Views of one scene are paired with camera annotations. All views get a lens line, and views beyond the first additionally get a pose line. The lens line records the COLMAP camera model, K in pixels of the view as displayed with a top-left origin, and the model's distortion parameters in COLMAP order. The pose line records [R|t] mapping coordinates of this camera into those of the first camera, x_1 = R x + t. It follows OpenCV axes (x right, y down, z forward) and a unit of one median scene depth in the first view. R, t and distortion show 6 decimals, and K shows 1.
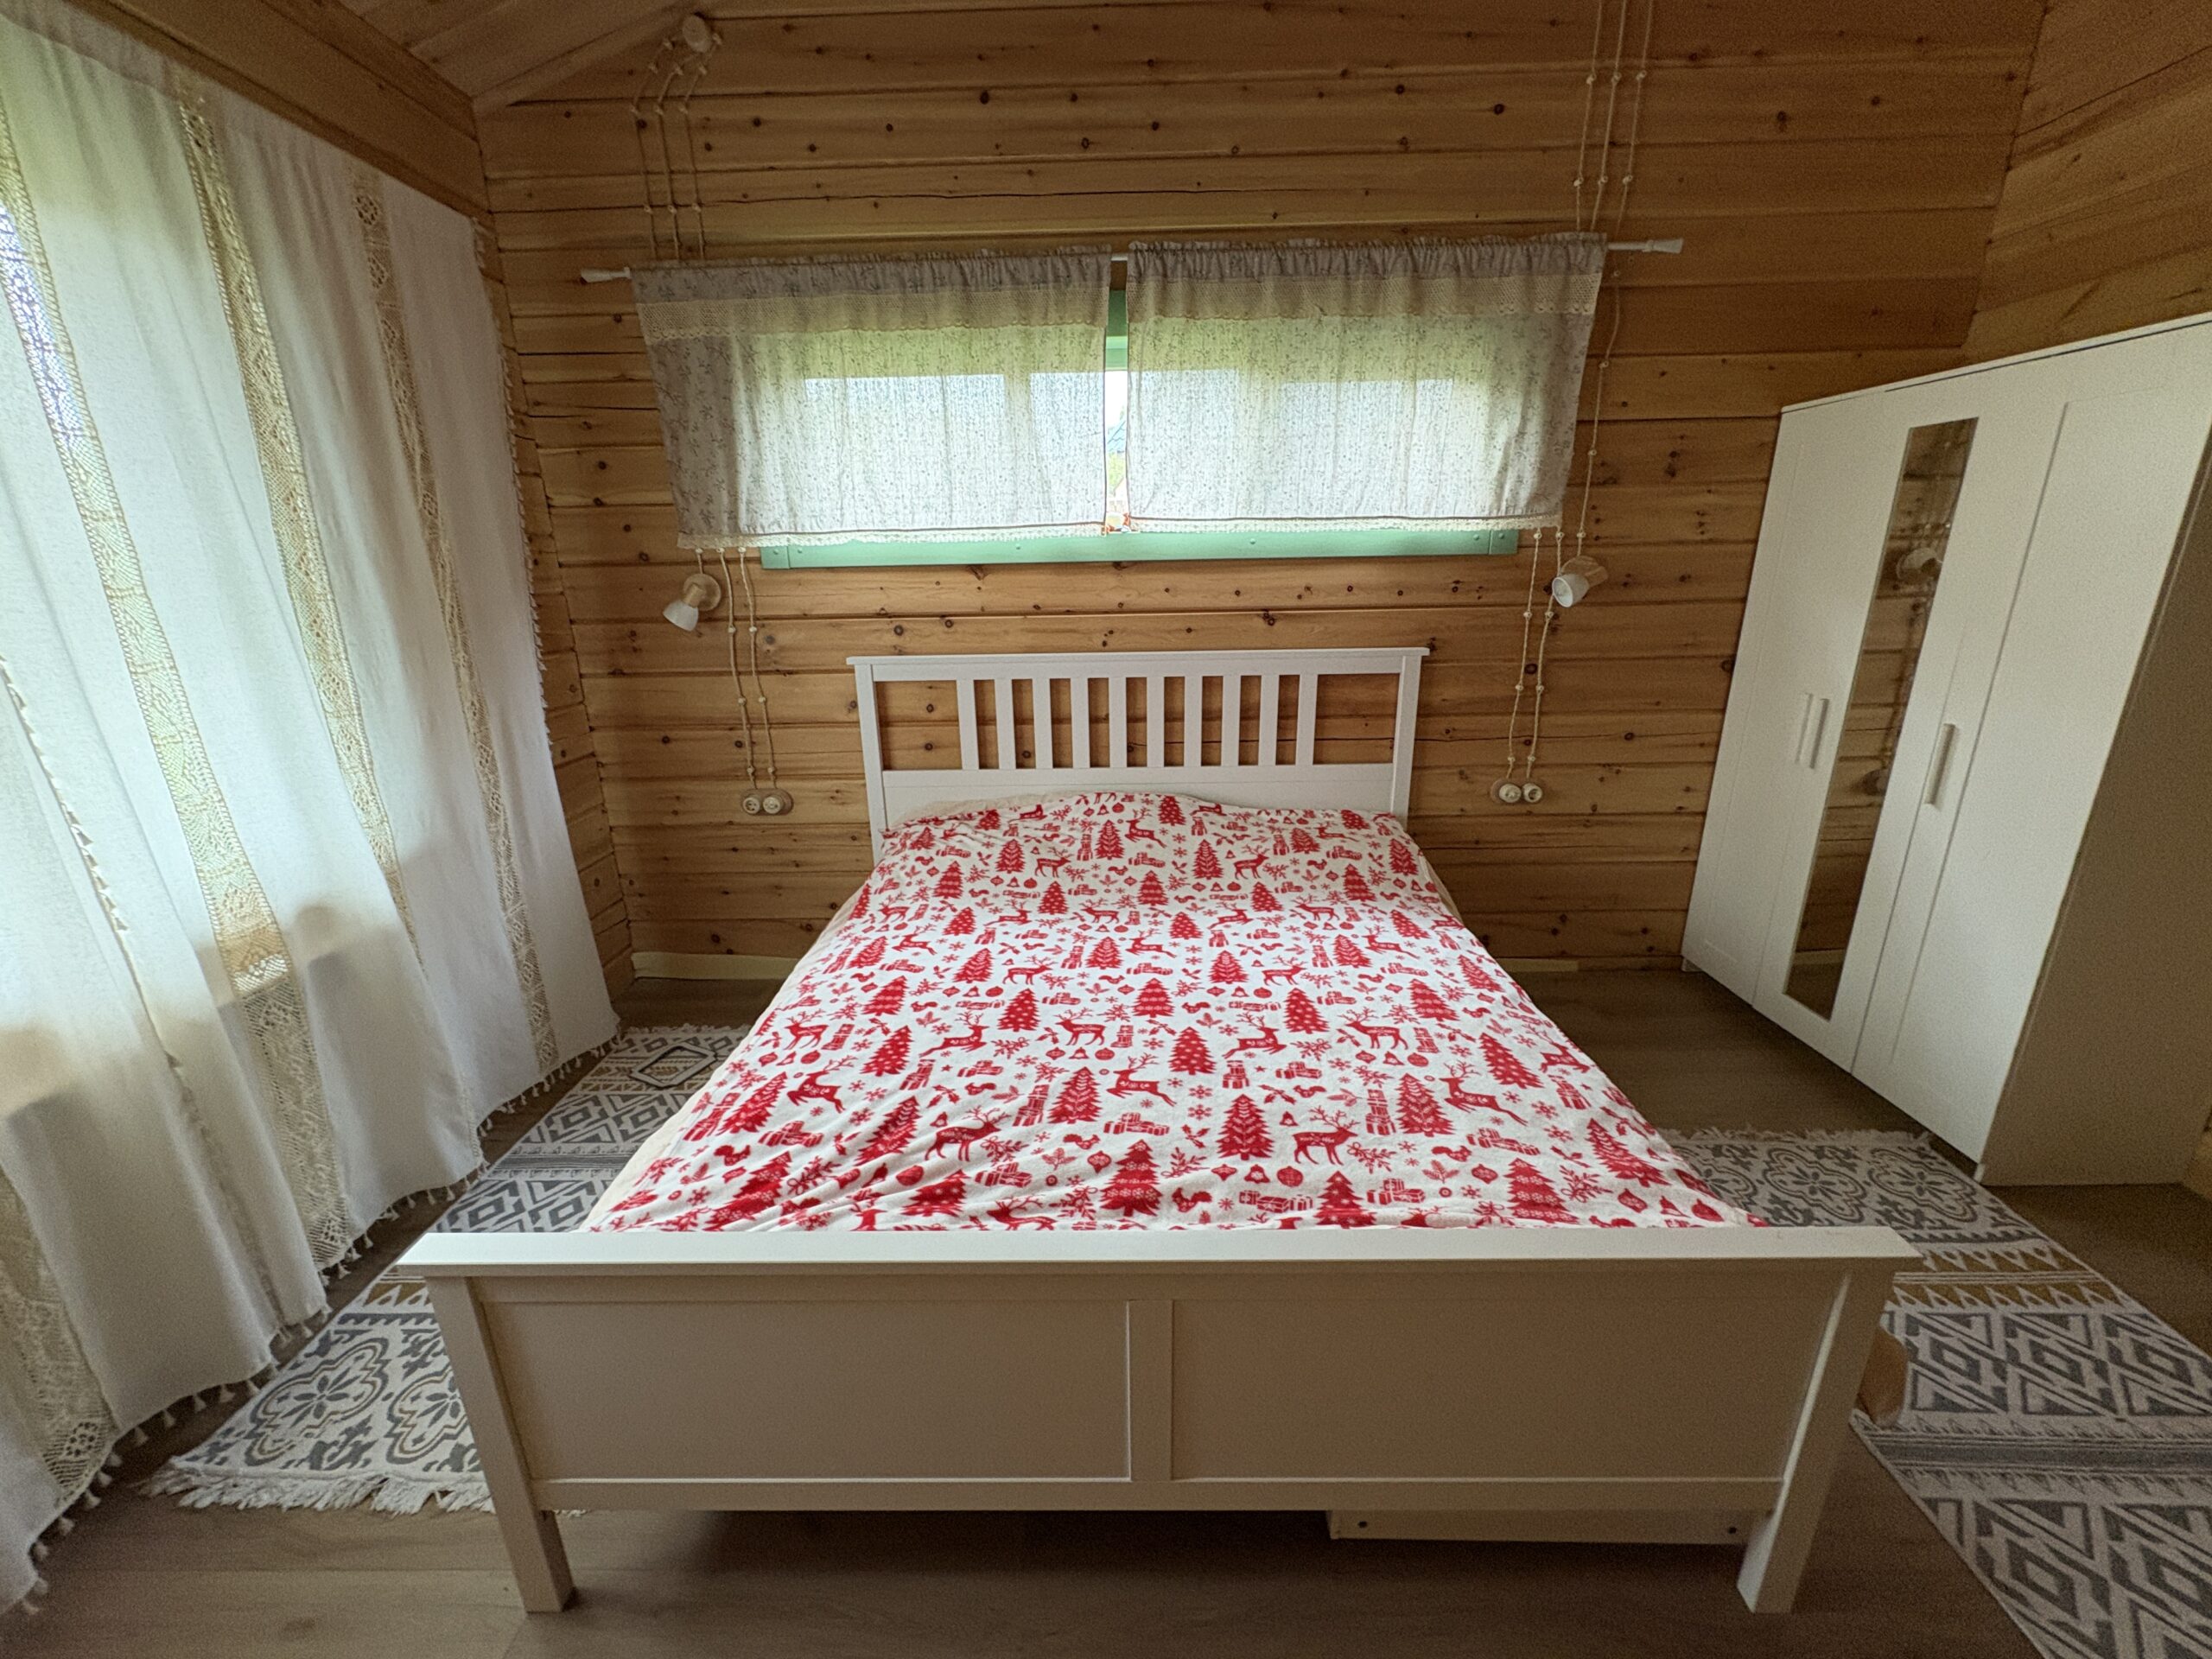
lens RADIAL K [[871.9, 0, 1098.1], [0, 871.9, 828.1], [0, 0, 1]] dist [0.002887, -0.000394]
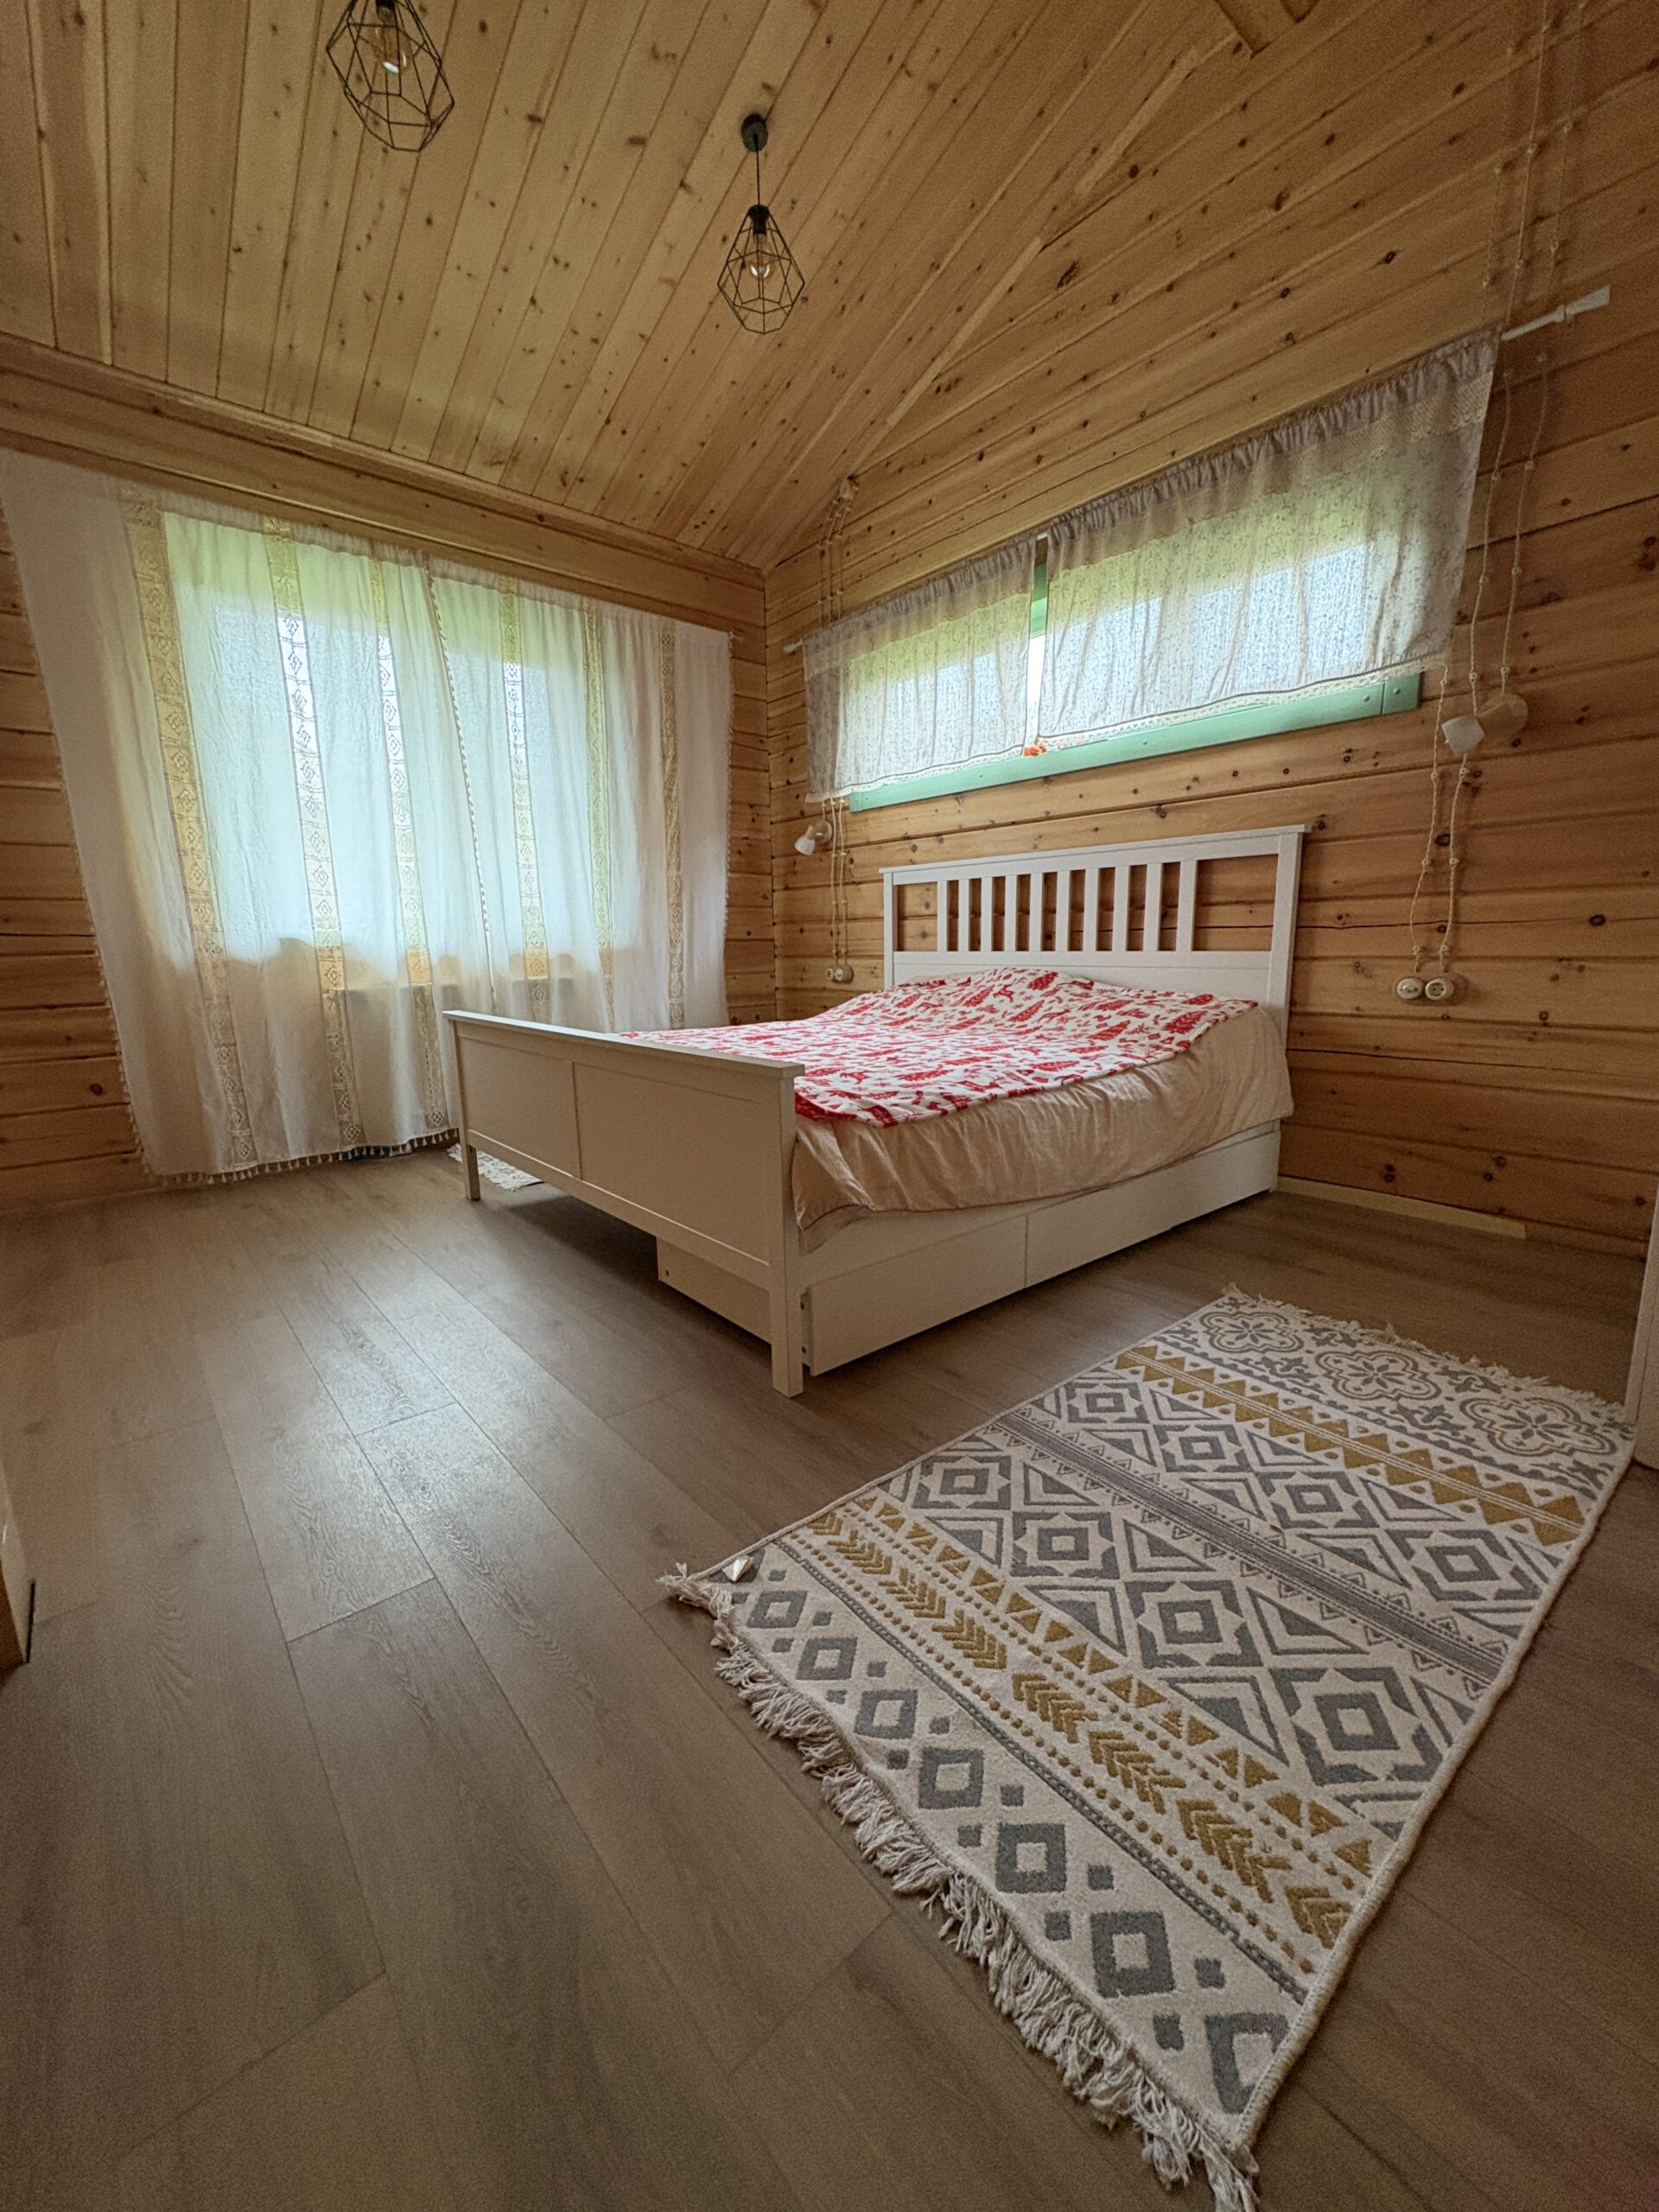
lens RADIAL K [[871.9, 0, 836.0], [0, 871.9, 1106.4], [0, 0, 1]] dist [0.002887, -0.000394]
pose [[0.661723, 0.147024, -0.735192, 0.822290], [-0.213473, 0.976944, 0.003230, 0.209443], [0.718716, 0.154806, 0.677852, 0.038779]]
